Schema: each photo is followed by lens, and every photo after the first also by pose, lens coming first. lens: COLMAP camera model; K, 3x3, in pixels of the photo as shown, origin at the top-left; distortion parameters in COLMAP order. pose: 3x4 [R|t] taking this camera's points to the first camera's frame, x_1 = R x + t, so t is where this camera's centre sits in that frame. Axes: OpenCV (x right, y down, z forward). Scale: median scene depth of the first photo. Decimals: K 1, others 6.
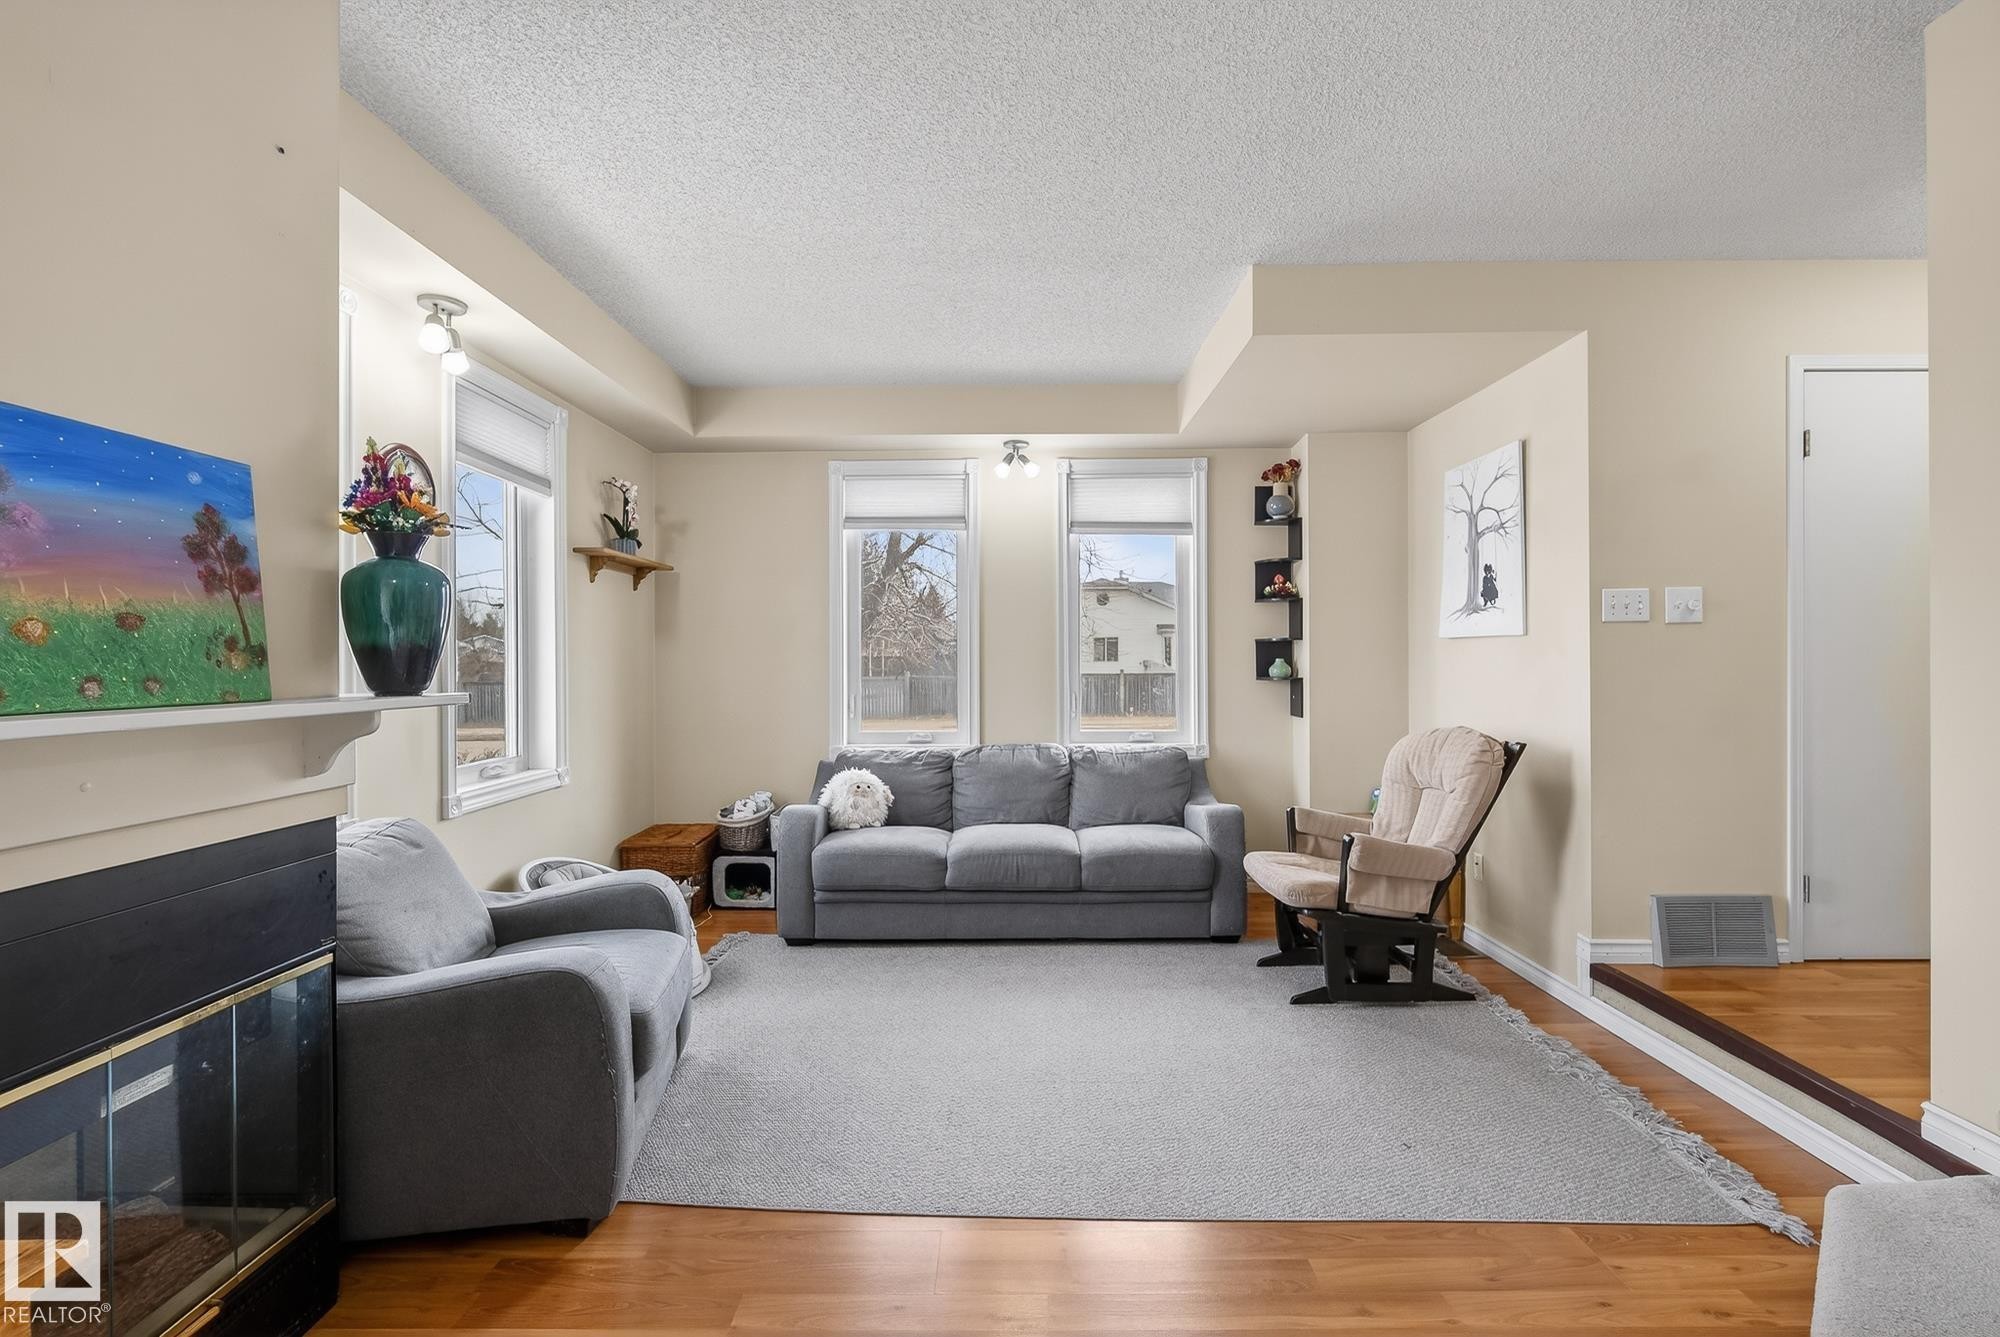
lens RADIAL K [[871.3, 0, 999.1], [0, 871.3, 660.2], [0, 0, 1]] dist [-0.005753, -0.000254]
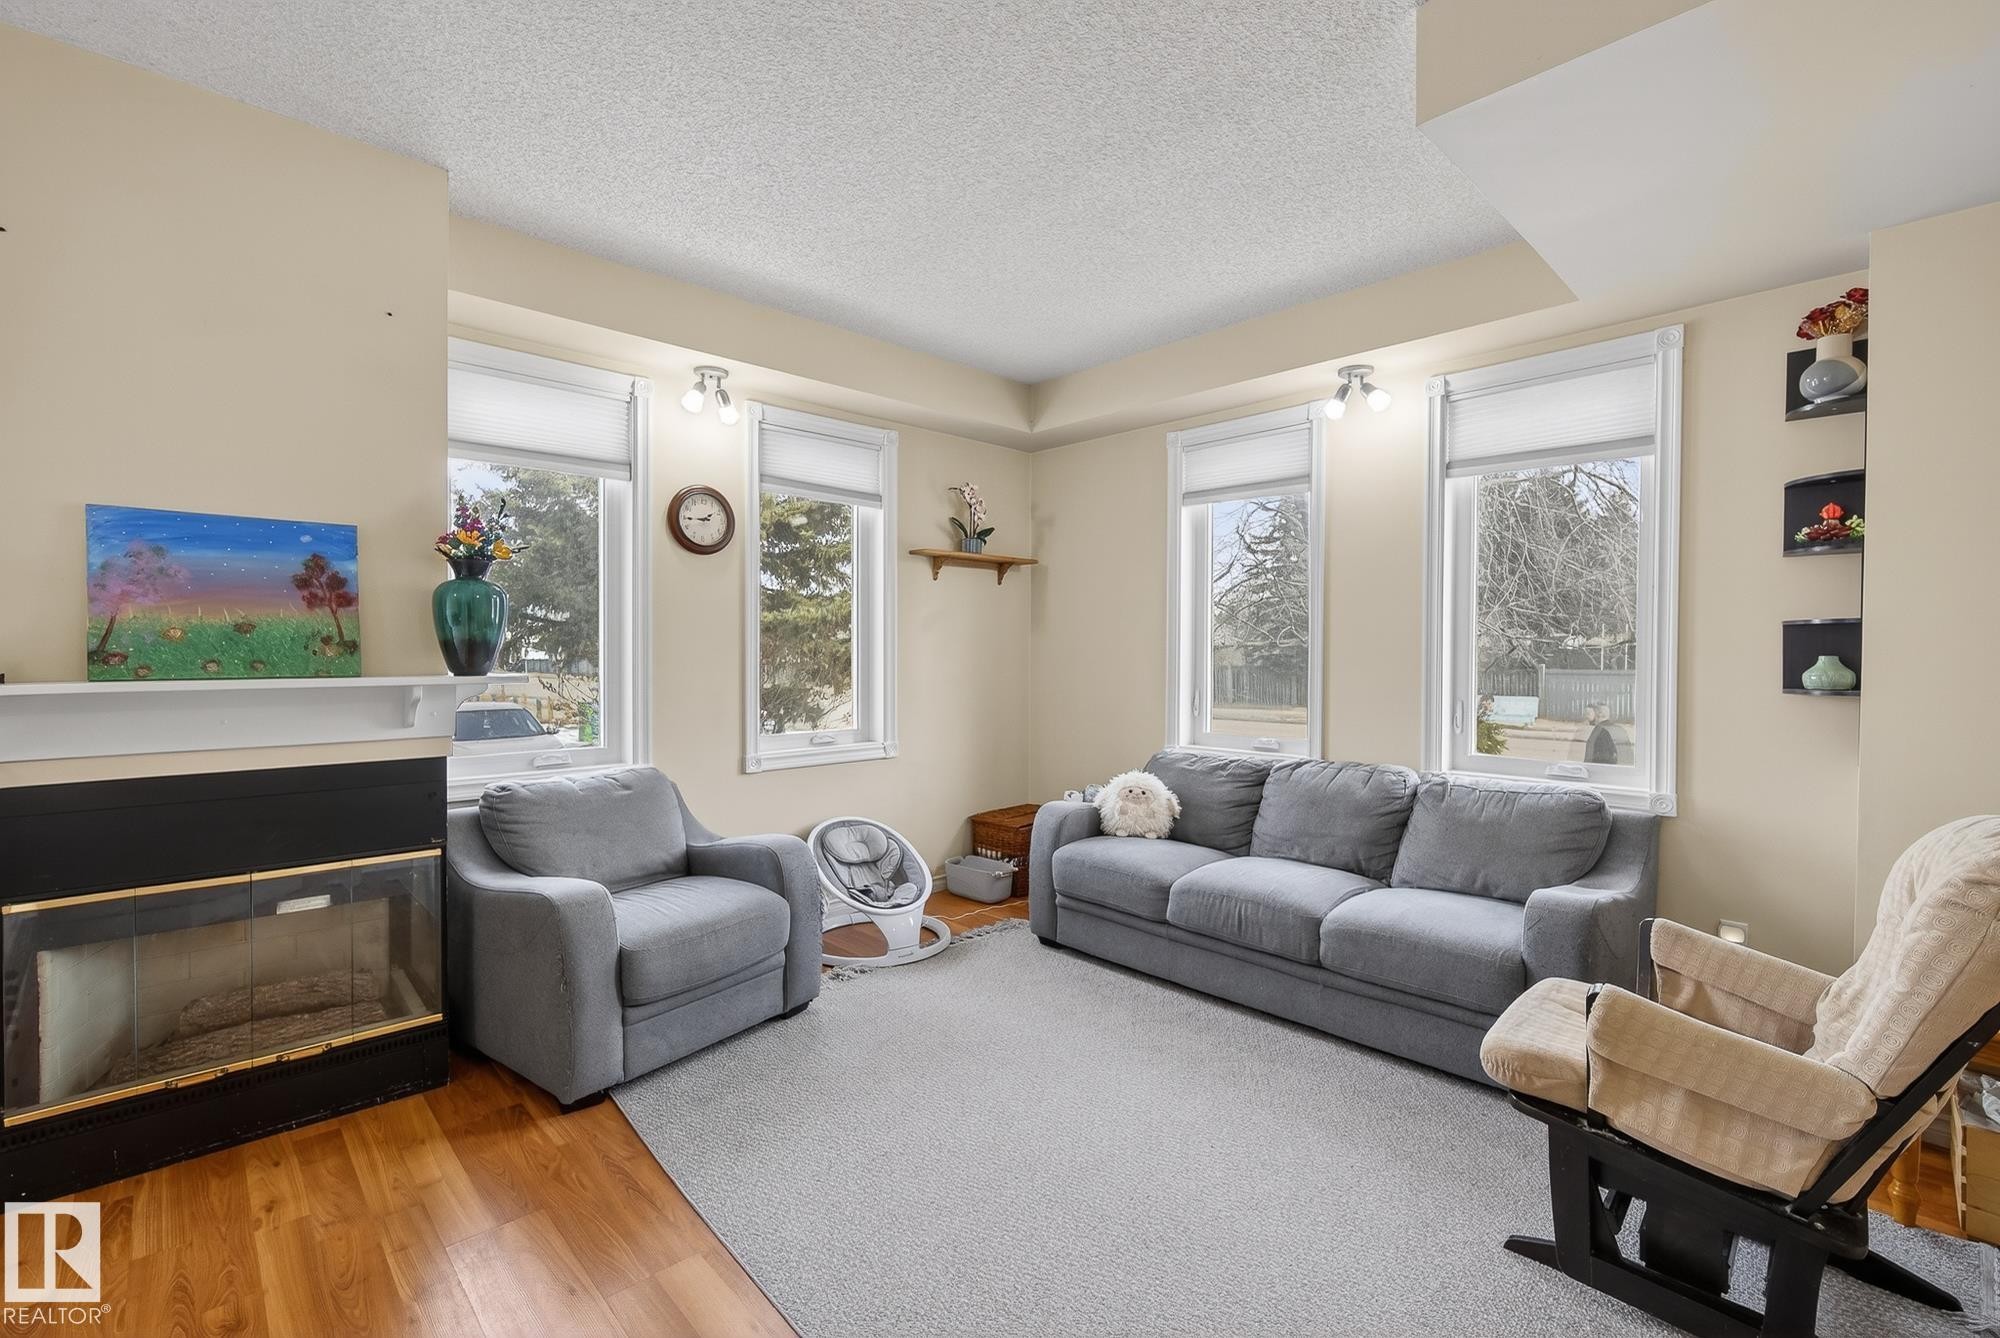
lens RADIAL K [[871.3, 0, 999.1], [0, 871.3, 660.7], [0, 0, 1]] dist [-0.005753, -0.000254]
pose [[0.699200, 0.017278, -0.714717, 0.396031], [-0.006249, 0.999817, 0.018056, -0.006348], [0.714899, -0.008159, 0.699180, 0.271763]]
